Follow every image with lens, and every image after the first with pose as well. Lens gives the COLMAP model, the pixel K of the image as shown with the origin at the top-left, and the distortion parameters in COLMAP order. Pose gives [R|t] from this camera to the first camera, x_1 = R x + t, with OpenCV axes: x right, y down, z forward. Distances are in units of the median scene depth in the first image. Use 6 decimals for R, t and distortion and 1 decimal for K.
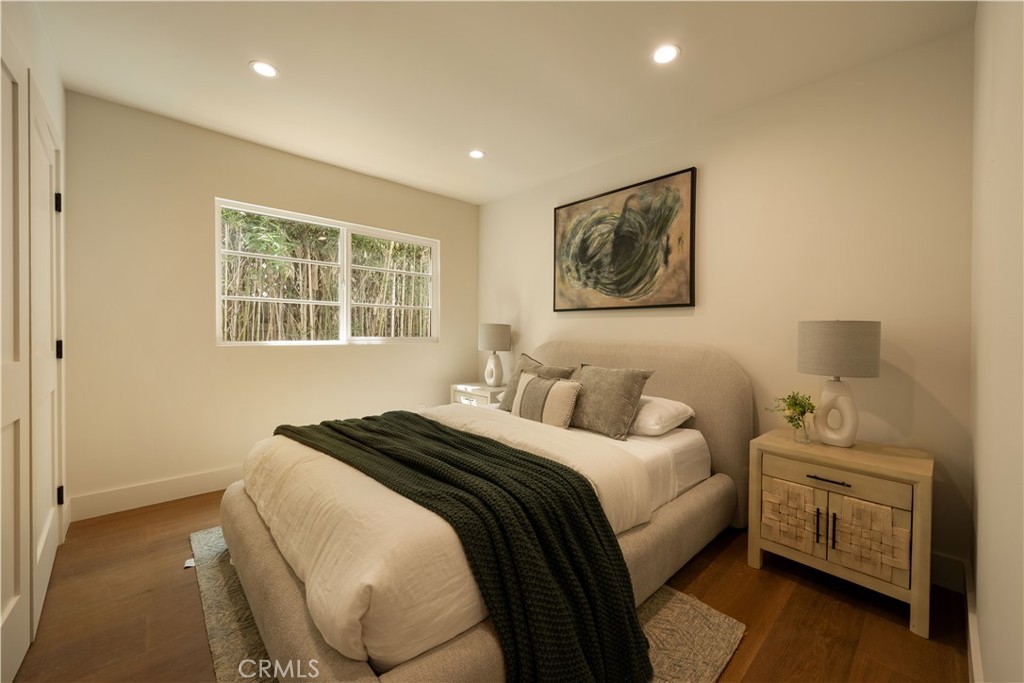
lens RADIAL K [[387.9, 0, 510.3], [0, 387.9, 337.1], [0, 0, 1]] dist [-0.001362, -0.000015]
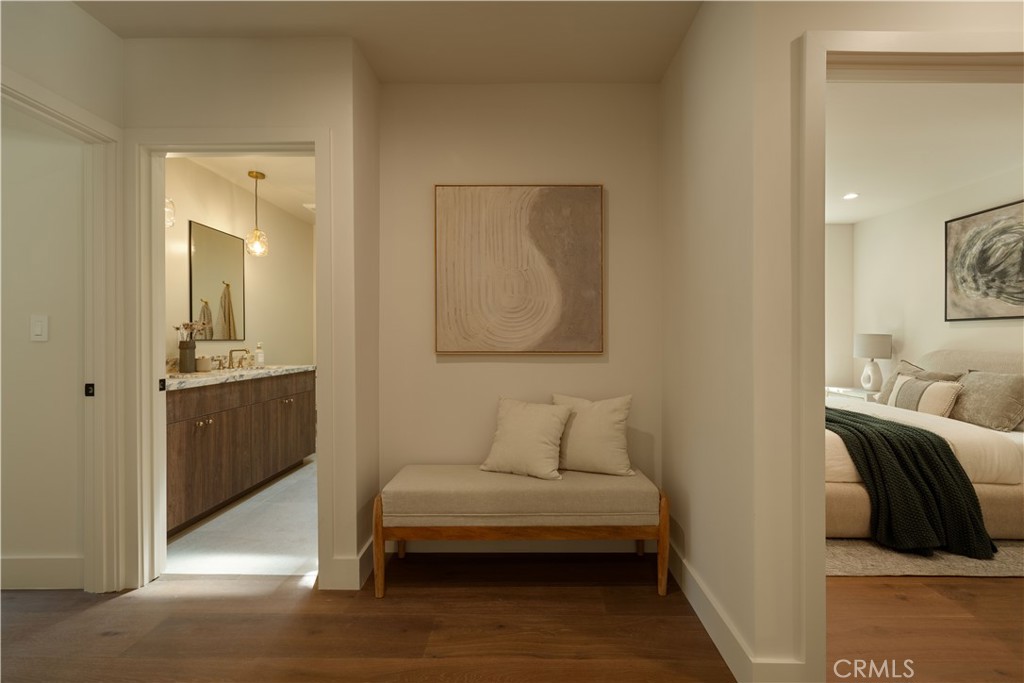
lens RADIAL K [[417.4, 0, 525.3], [0, 417.4, 342.2], [0, 0, 1]] dist [-0.004349, -0.000554]
pose [[0.732172, -0.004468, -0.681105, 0.051656], [-0.001984, 0.999960, -0.008693, 0.002112], [0.681116, 0.007716, 0.732134, -0.641941]]
